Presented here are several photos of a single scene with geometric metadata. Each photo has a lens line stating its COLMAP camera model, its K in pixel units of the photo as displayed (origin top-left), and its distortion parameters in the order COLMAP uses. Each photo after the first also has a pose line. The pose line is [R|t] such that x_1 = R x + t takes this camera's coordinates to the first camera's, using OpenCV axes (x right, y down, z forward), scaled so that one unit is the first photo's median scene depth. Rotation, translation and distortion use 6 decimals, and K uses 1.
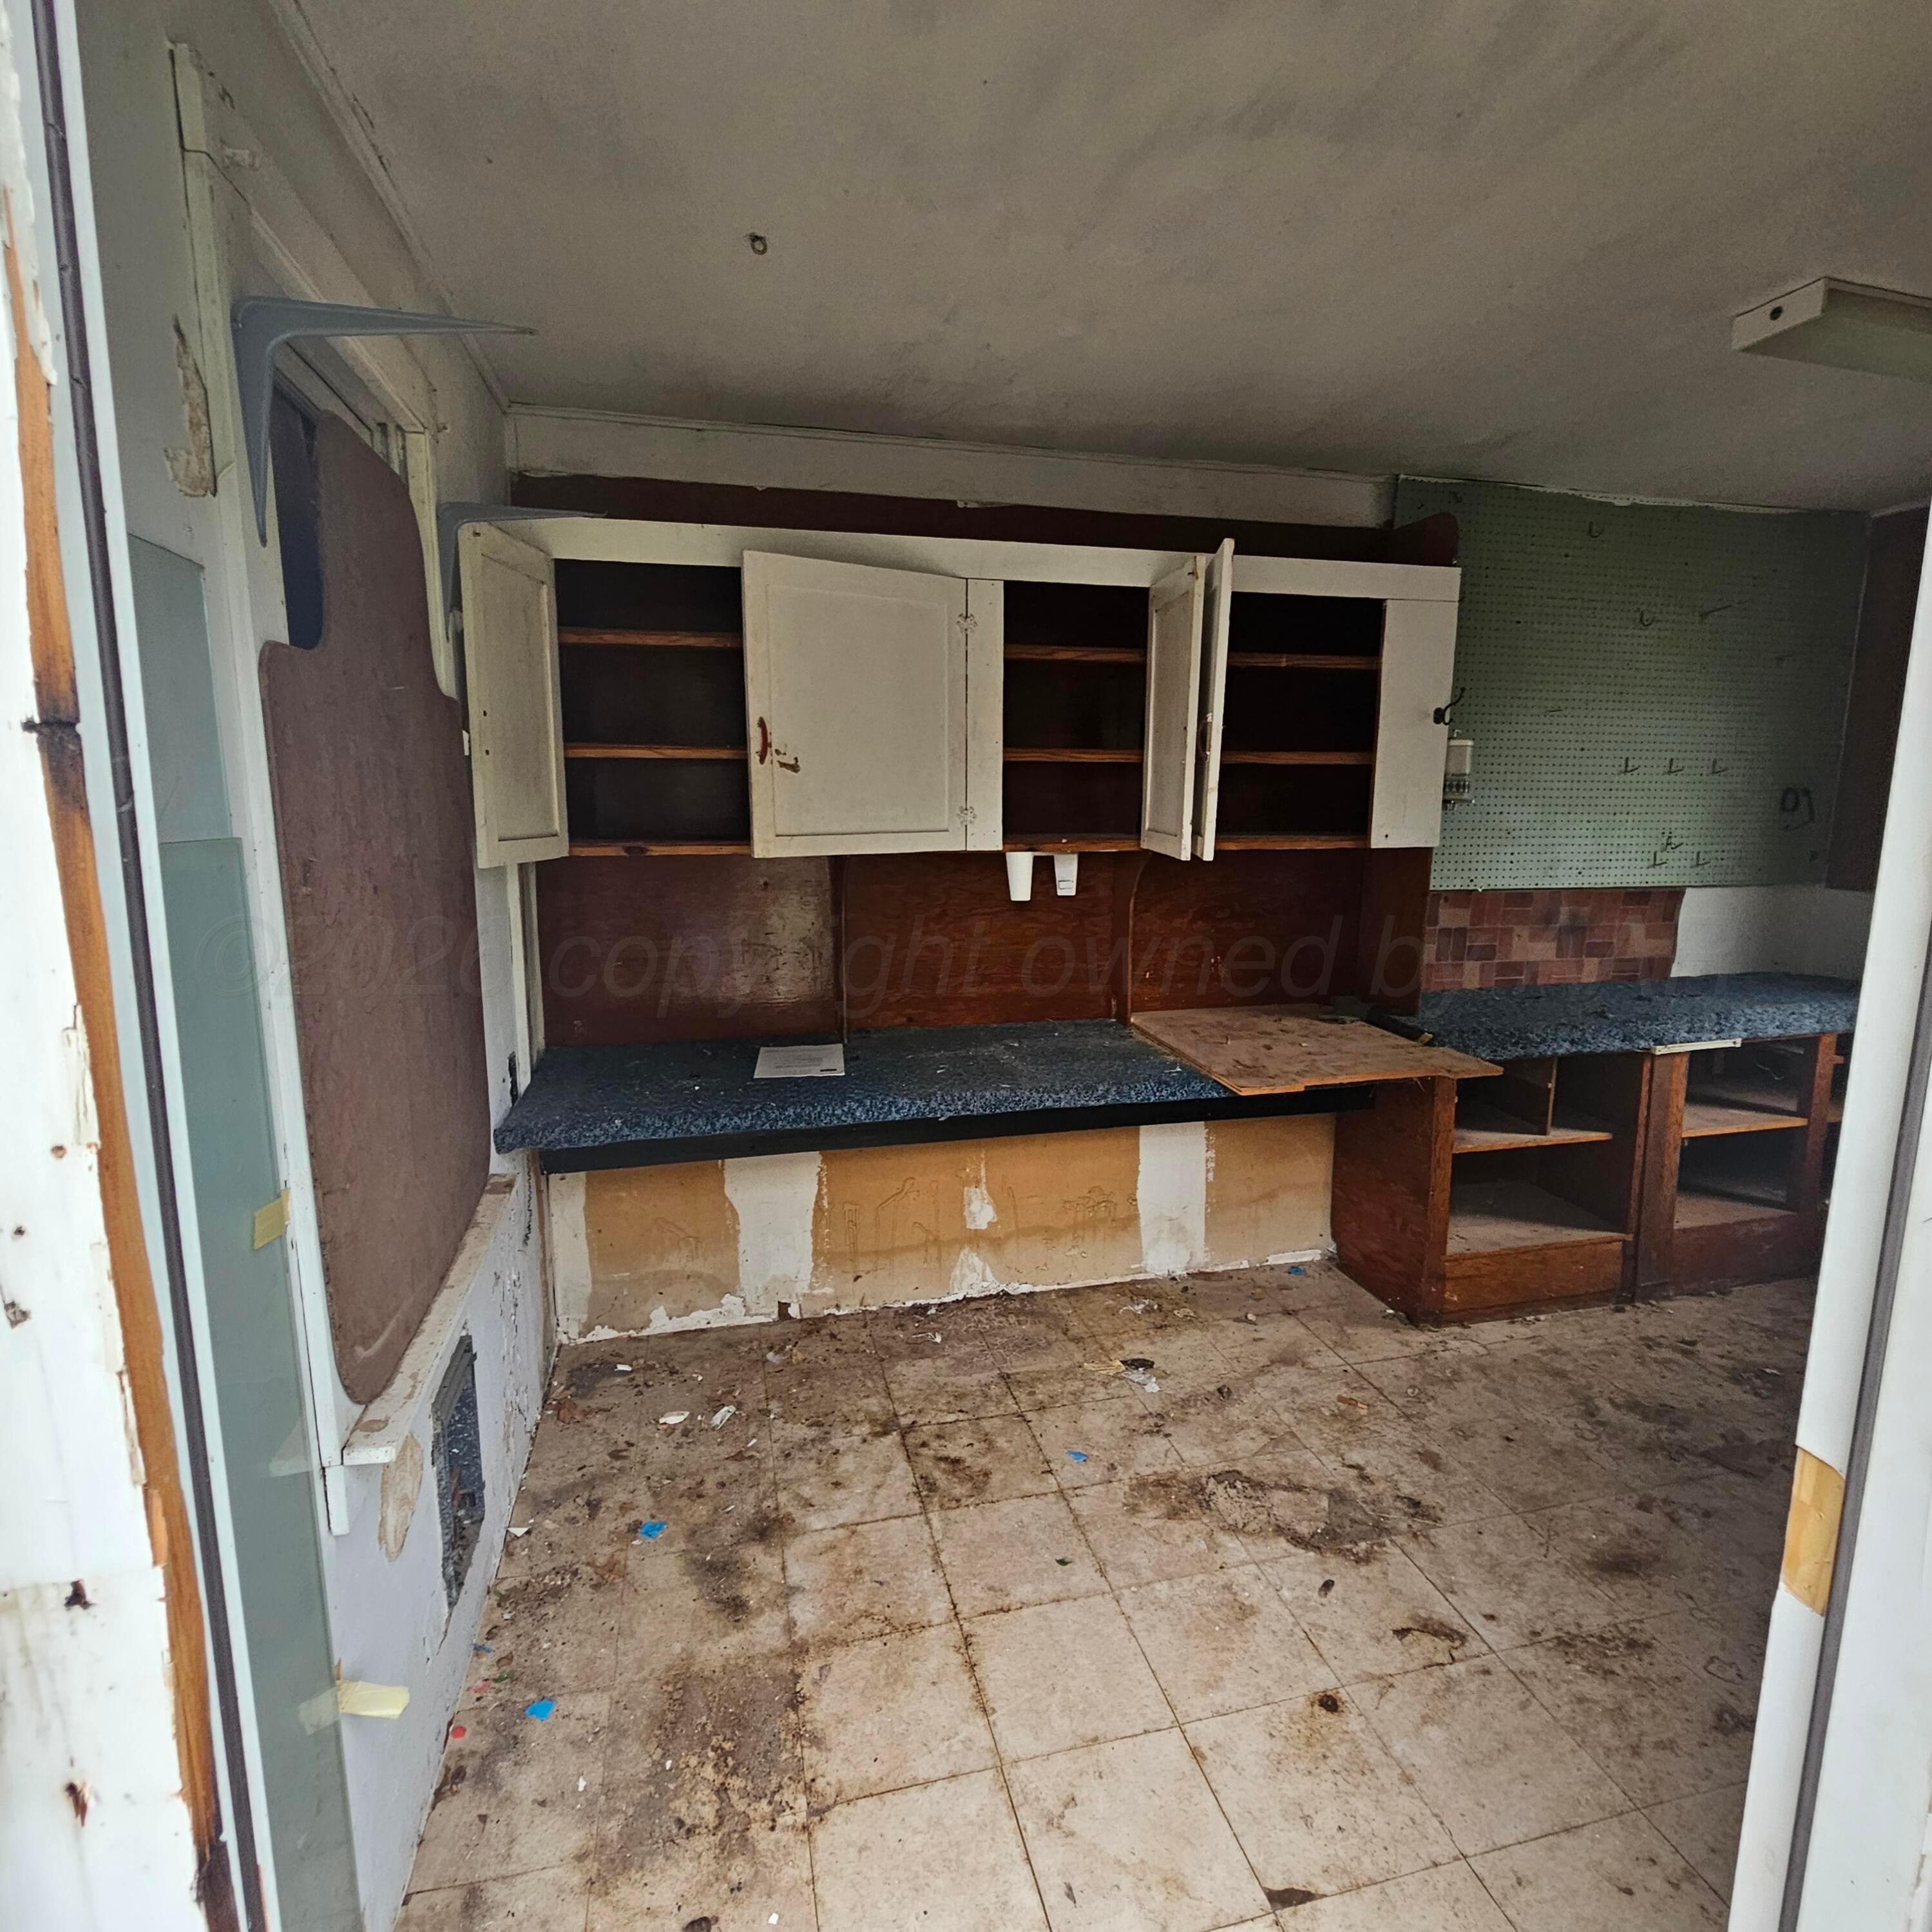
lens RADIAL K [[1053.0, 0, 972.6], [0, 1053.0, 963.4], [0, 0, 1]] dist [-0.005622, 0.000510]
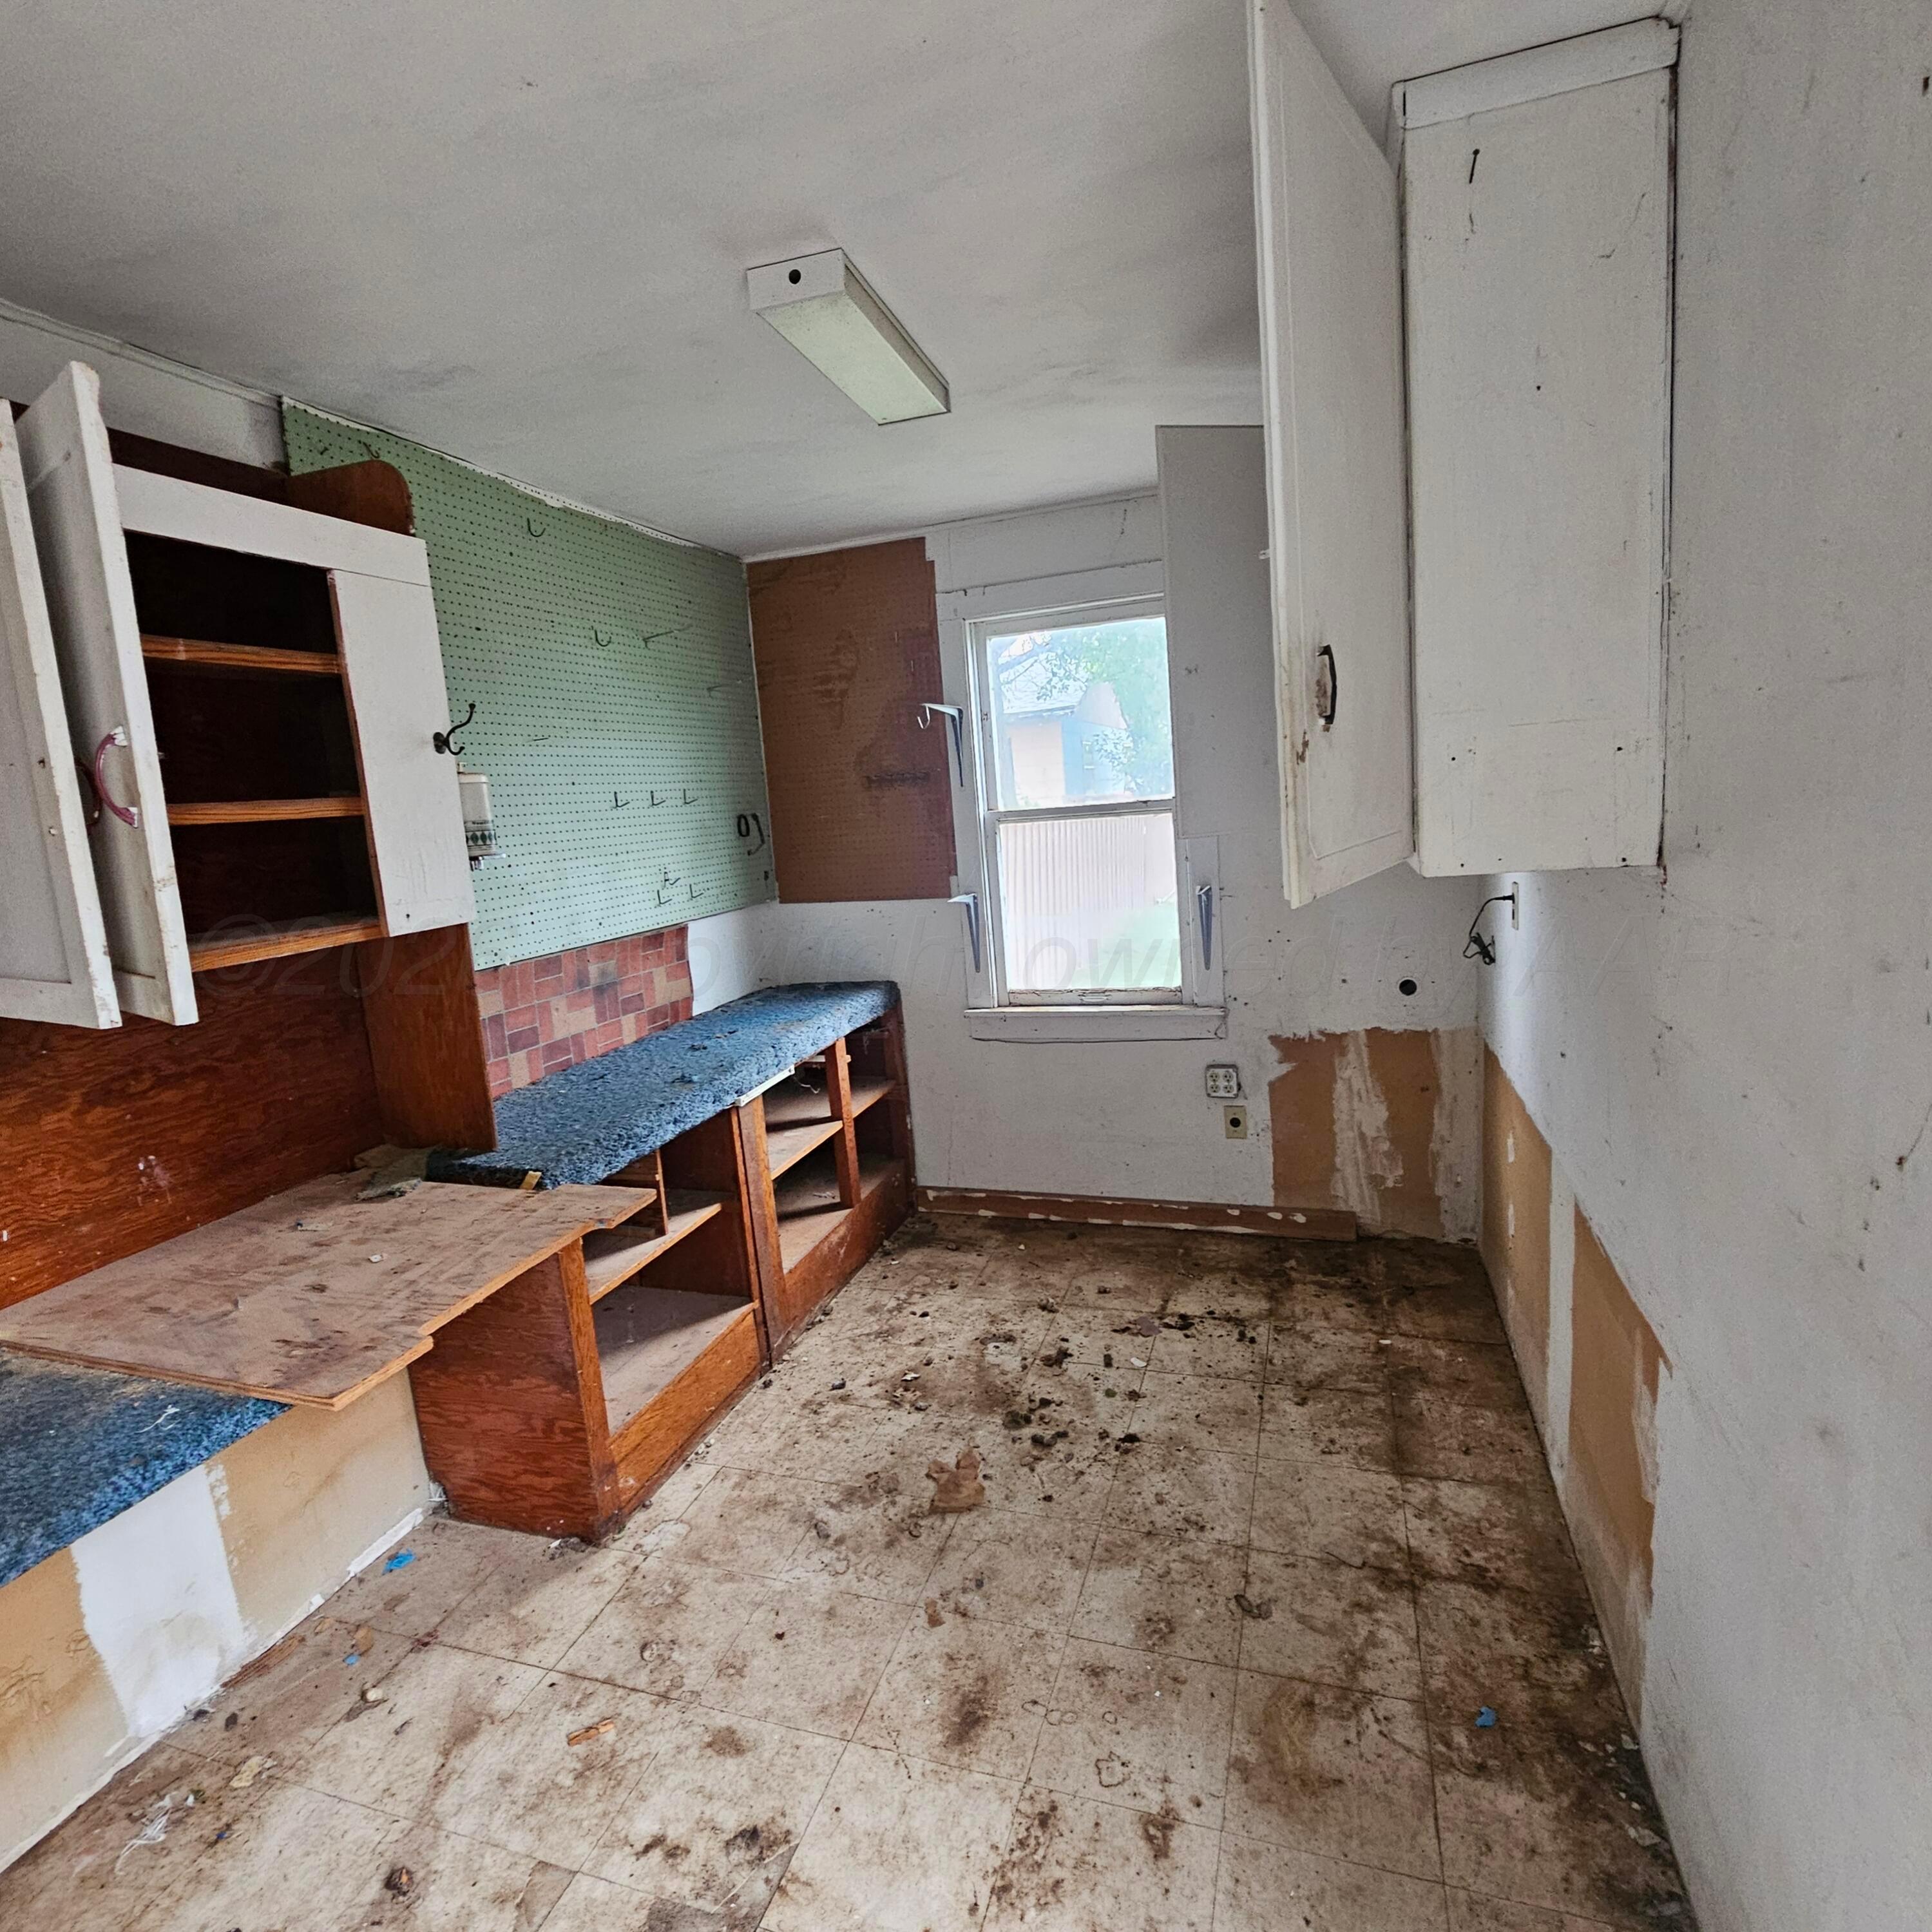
lens RADIAL K [[1053.0, 0, 972.6], [0, 1053.0, 963.4], [0, 0, 1]] dist [-0.005622, 0.000510]
pose [[0.527249, -0.174085, 0.831686, 0.009004], [0.205382, 0.975875, 0.074064, -0.062235], [-0.824516, 0.131763, 0.550284, 0.302096]]
